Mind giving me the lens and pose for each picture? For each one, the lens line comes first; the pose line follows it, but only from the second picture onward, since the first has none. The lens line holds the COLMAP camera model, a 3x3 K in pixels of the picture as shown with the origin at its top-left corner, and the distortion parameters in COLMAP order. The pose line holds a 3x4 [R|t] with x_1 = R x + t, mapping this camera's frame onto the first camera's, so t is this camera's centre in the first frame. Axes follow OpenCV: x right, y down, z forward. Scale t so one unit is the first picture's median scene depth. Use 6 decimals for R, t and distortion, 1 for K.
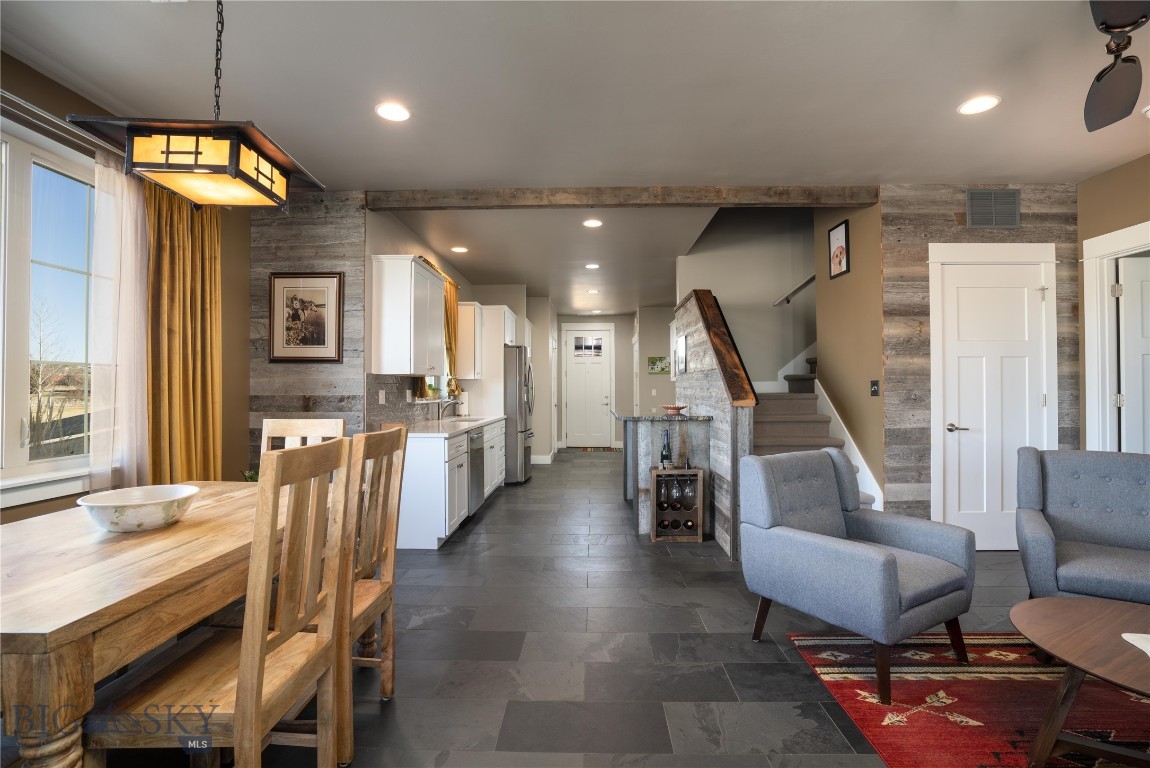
lens RADIAL K [[538.3, 0, 564.7], [0, 538.3, 379.9], [0, 0, 1]] dist [-0.045775, 0.013088]
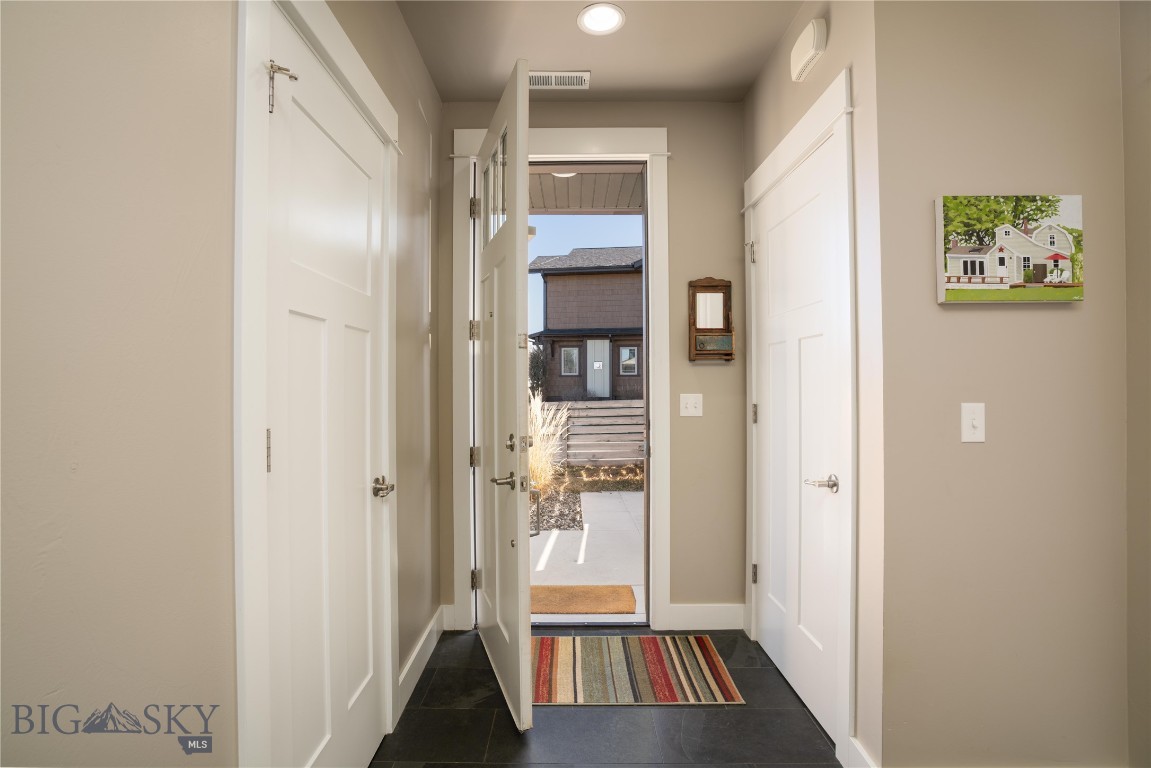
lens RADIAL K [[538.8, 0, 574.4], [0, 538.8, 384.5], [0, 0, 1]] dist [-0.045775, 0.013088]
pose [[0.997642, 0.001105, 0.068624, 0.093666], [-0.002165, 0.999880, 0.015371, 0.025298], [-0.068599, -0.015483, 0.997524, 2.115280]]
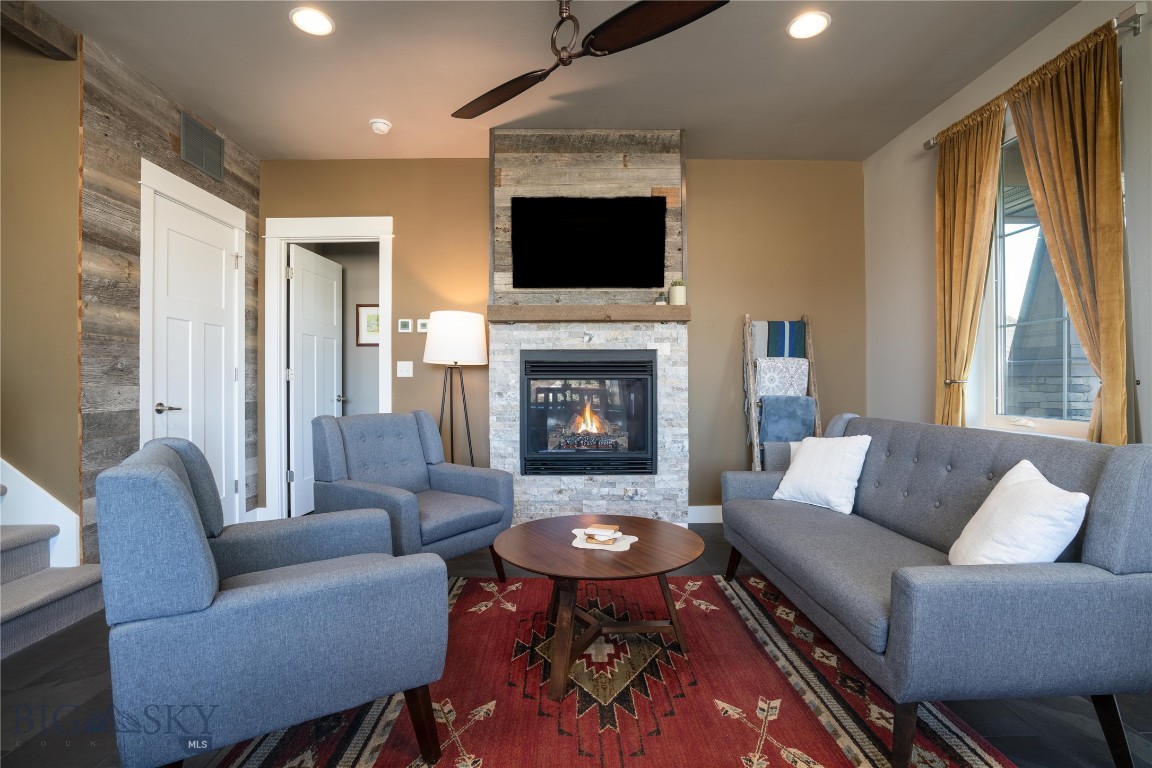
lens RADIAL K [[539.2, 0, 578.5], [0, 539.2, 378.4], [0, 0, 1]] dist [-0.045775, 0.013088]
pose [[-0.069050, 0.009834, 0.997565, -0.068649], [-0.011987, 0.999871, -0.010687, 0.046117], [-0.997541, -0.012696, -0.068923, 0.429559]]
